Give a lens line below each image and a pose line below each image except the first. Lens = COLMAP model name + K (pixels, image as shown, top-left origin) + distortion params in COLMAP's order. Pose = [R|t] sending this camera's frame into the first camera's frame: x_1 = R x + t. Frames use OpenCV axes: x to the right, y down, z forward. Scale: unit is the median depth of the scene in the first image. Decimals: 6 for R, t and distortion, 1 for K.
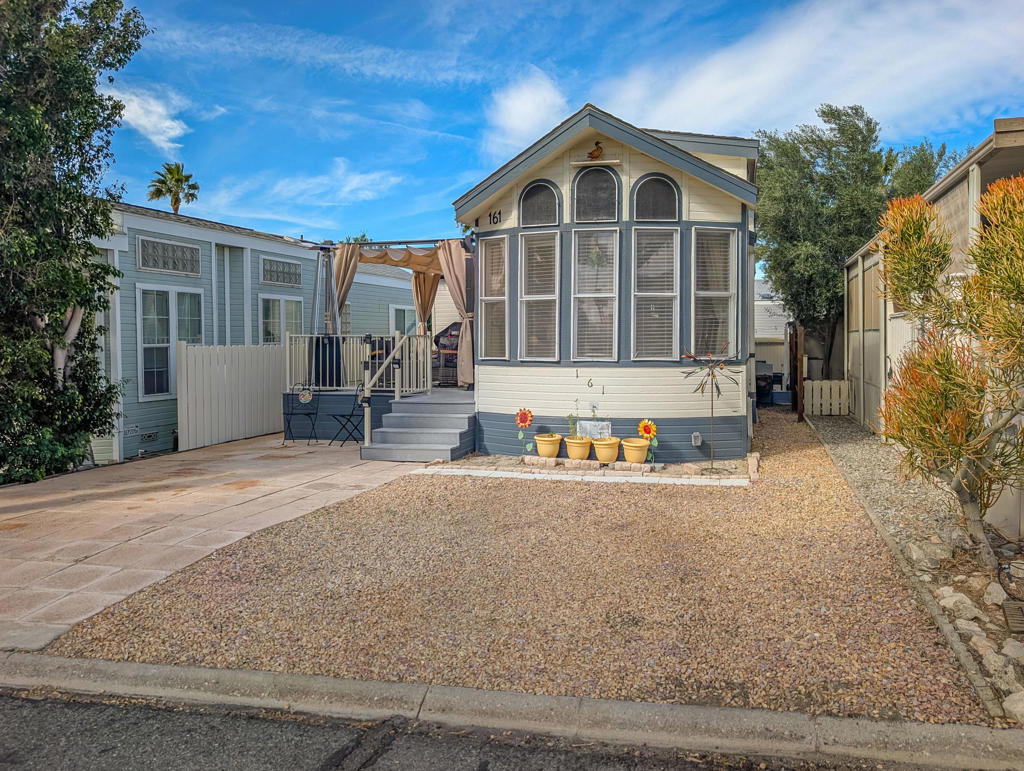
lens RADIAL K [[806.8, 0, 521.5], [0, 806.8, 353.7], [0, 0, 1]] dist [-0.008165, 0.008366]
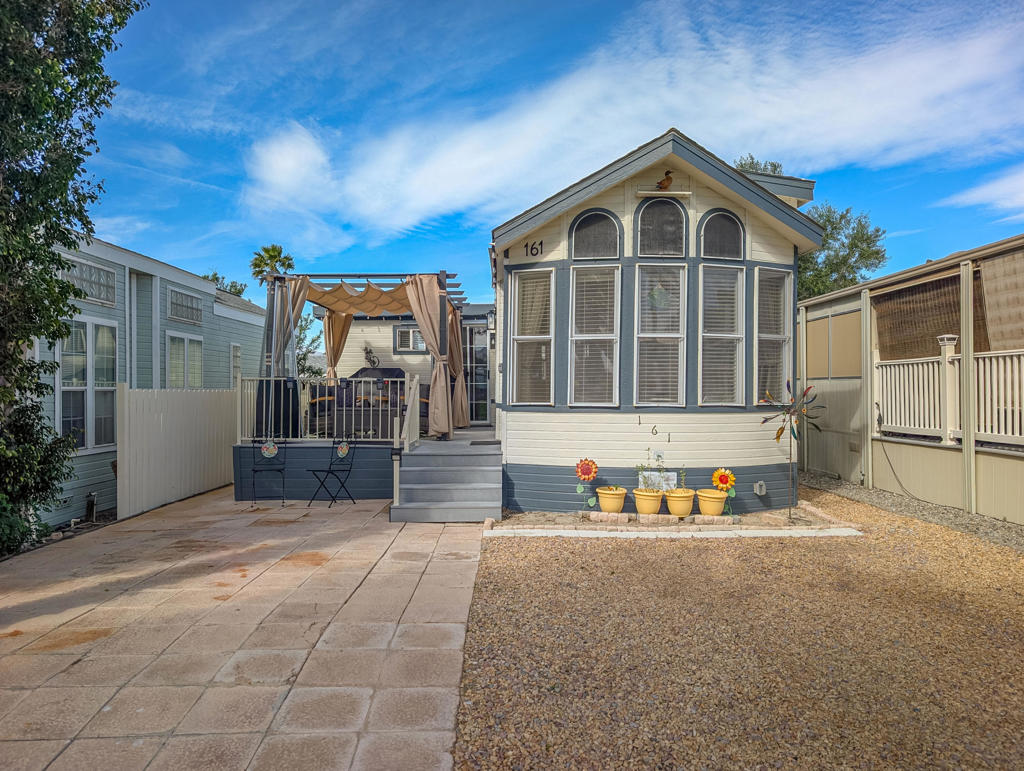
lens RADIAL K [[793.7, 0, 476.8], [0, 793.7, 382.0], [0, 0, 1]] dist [-0.007069, 0.011030]
pose [[0.969045, 0.009661, 0.246694, -0.334874], [-0.001419, 0.999435, -0.033567, 0.011928], [-0.246879, 0.032178, 0.968512, 0.168403]]
